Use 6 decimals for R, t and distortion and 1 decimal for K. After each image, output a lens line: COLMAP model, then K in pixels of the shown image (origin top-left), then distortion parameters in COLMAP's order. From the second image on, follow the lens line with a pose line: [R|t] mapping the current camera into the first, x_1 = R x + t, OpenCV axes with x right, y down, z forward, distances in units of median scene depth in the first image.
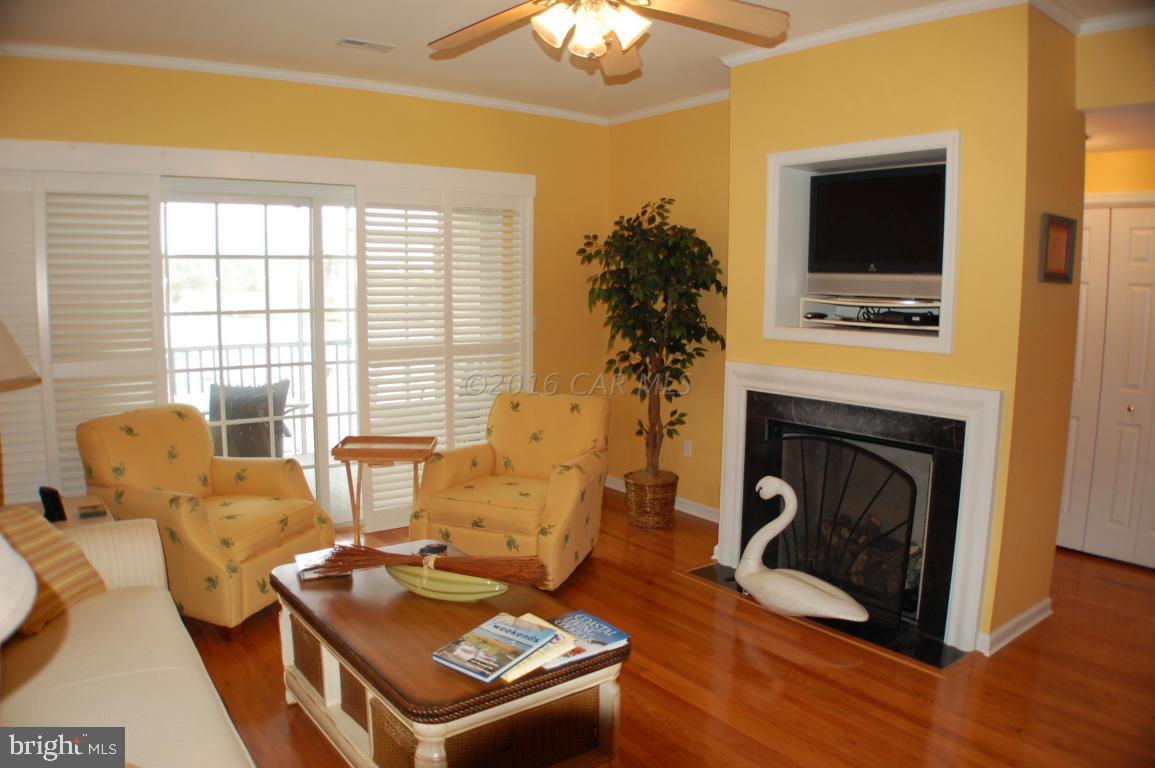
lens RADIAL K [[809.6, 0, 577.5], [0, 809.6, 384.0], [0, 0, 1]] dist [-0.174878, 0.039982]
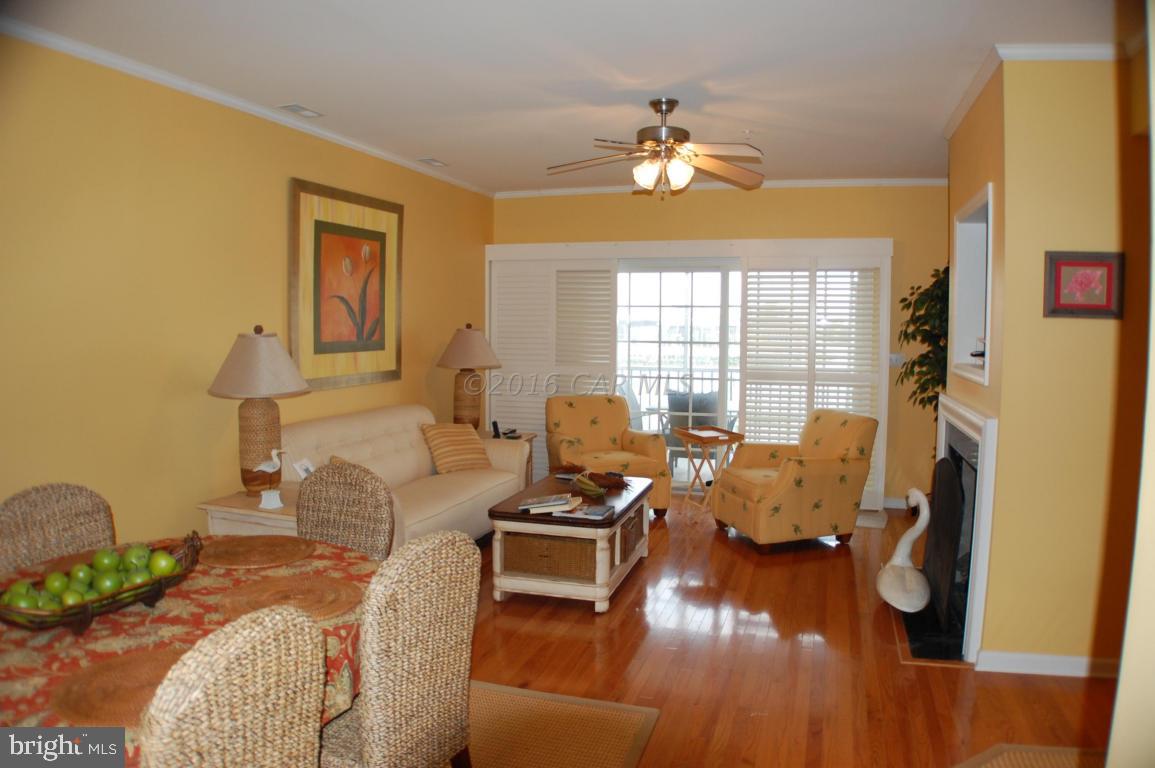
lens RADIAL K [[809.6, 0, 577.5], [0, 809.6, 384.0], [0, 0, 1]] dist [-0.174878, 0.039982]
pose [[0.582199, 0.054959, -0.811187, 0.774969], [-0.100532, 0.994923, -0.004746, 0.016800], [0.806807, 0.084313, 0.584768, -0.076760]]
